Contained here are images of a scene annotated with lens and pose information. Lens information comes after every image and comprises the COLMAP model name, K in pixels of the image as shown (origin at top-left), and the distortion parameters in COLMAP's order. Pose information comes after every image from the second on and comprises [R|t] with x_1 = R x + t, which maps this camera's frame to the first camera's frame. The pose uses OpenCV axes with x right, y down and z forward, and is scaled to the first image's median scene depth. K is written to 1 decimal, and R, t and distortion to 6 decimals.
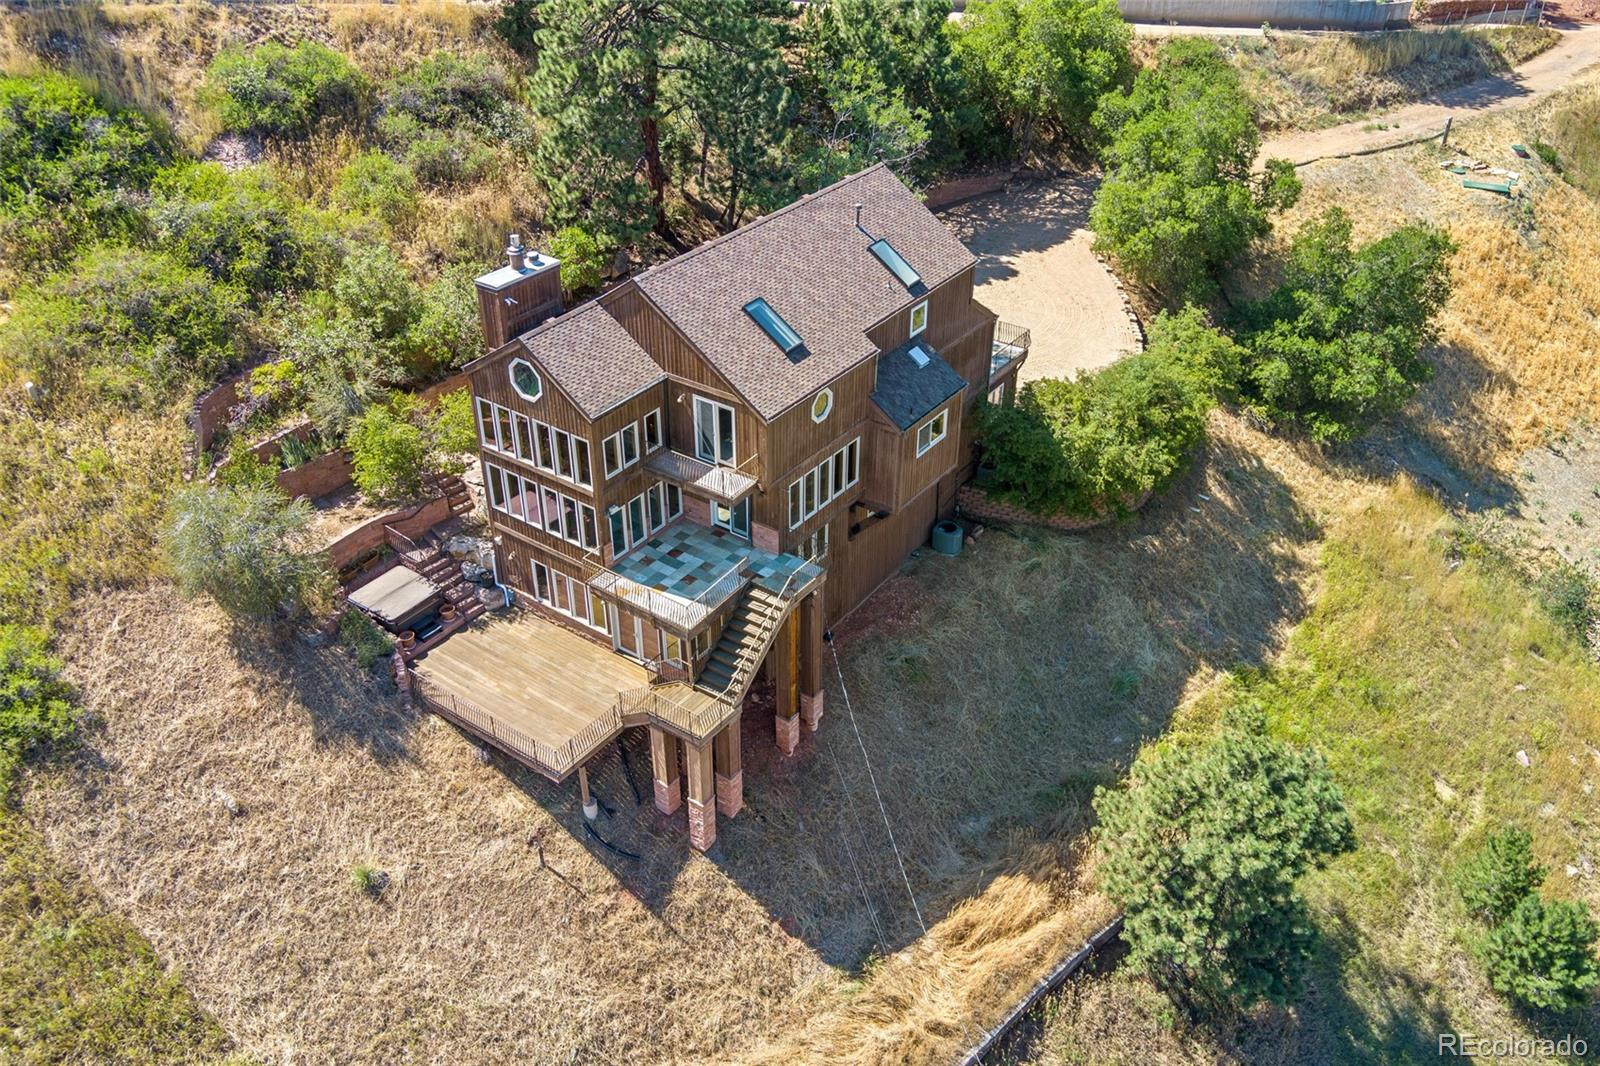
lens RADIAL K [[1313.1, 0, 798.1], [0, 1313.1, 525.8], [0, 0, 1]] dist [-0.069317, 0.013202]
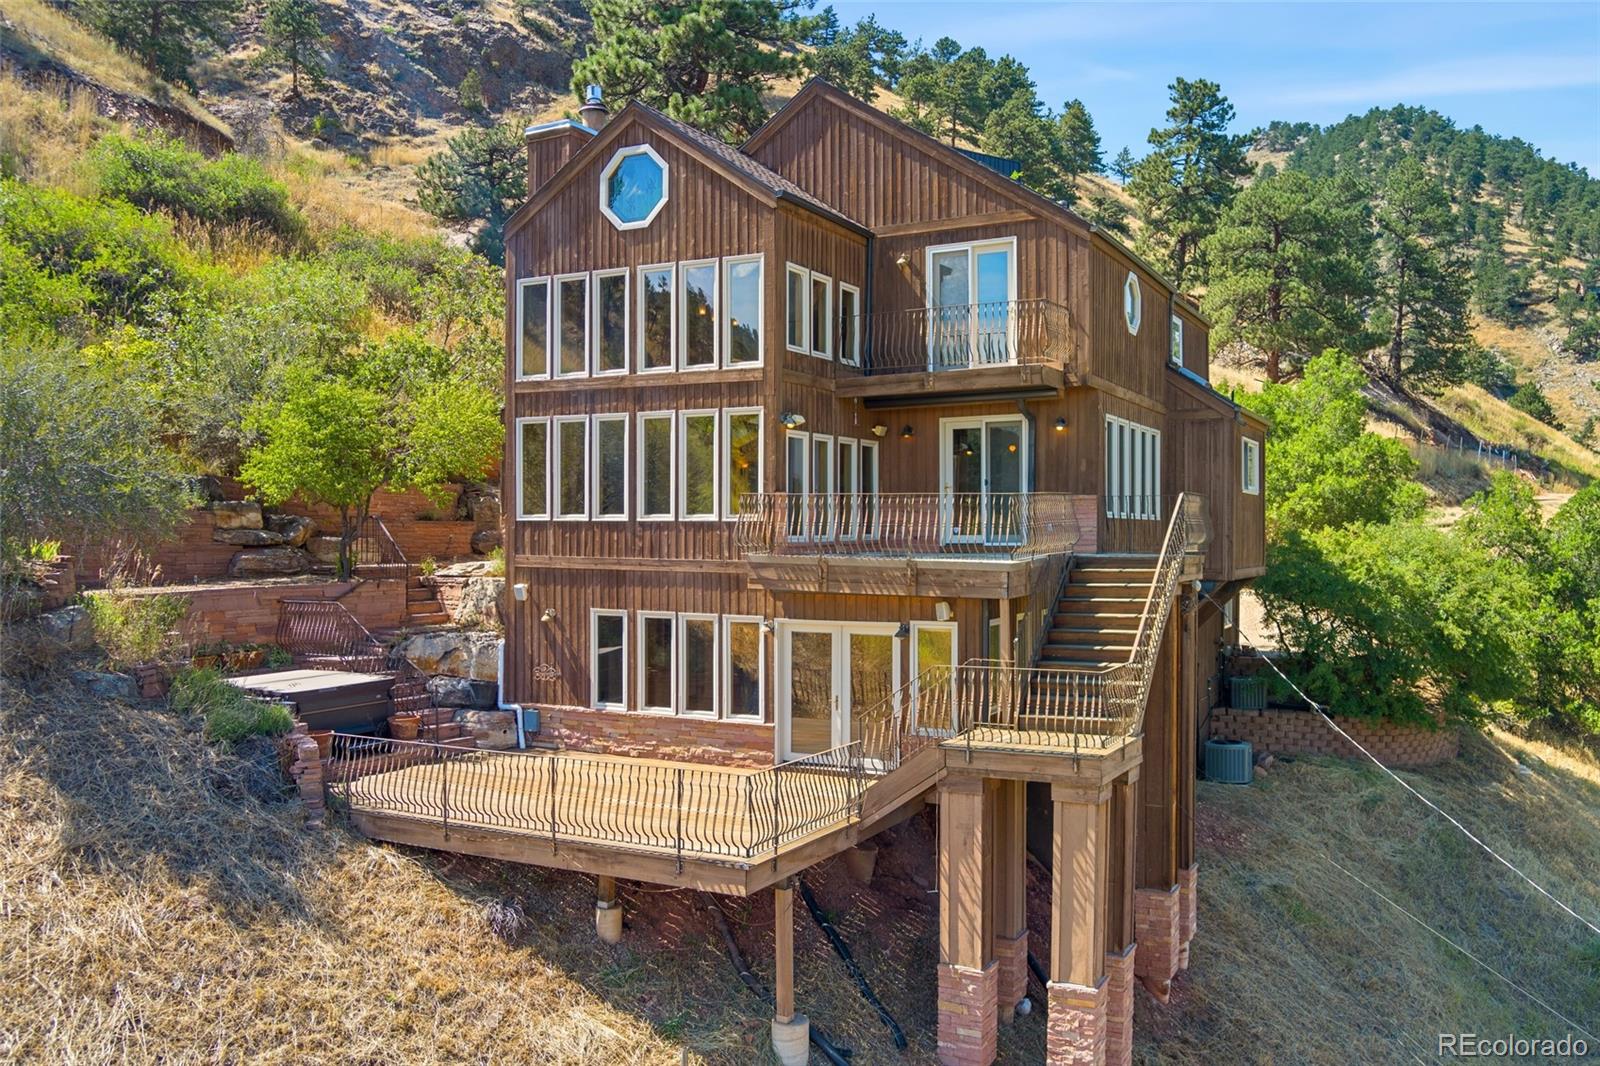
lens RADIAL K [[1313.1, 0, 798.1], [0, 1313.1, 525.8], [0, 0, 1]] dist [-0.069317, 0.013202]
pose [[0.990967, -0.000229, 0.134108, -0.208920], [0.074817, 0.830863, -0.551425, 0.301583], [-0.111299, 0.556478, 0.823374, 0.612415]]
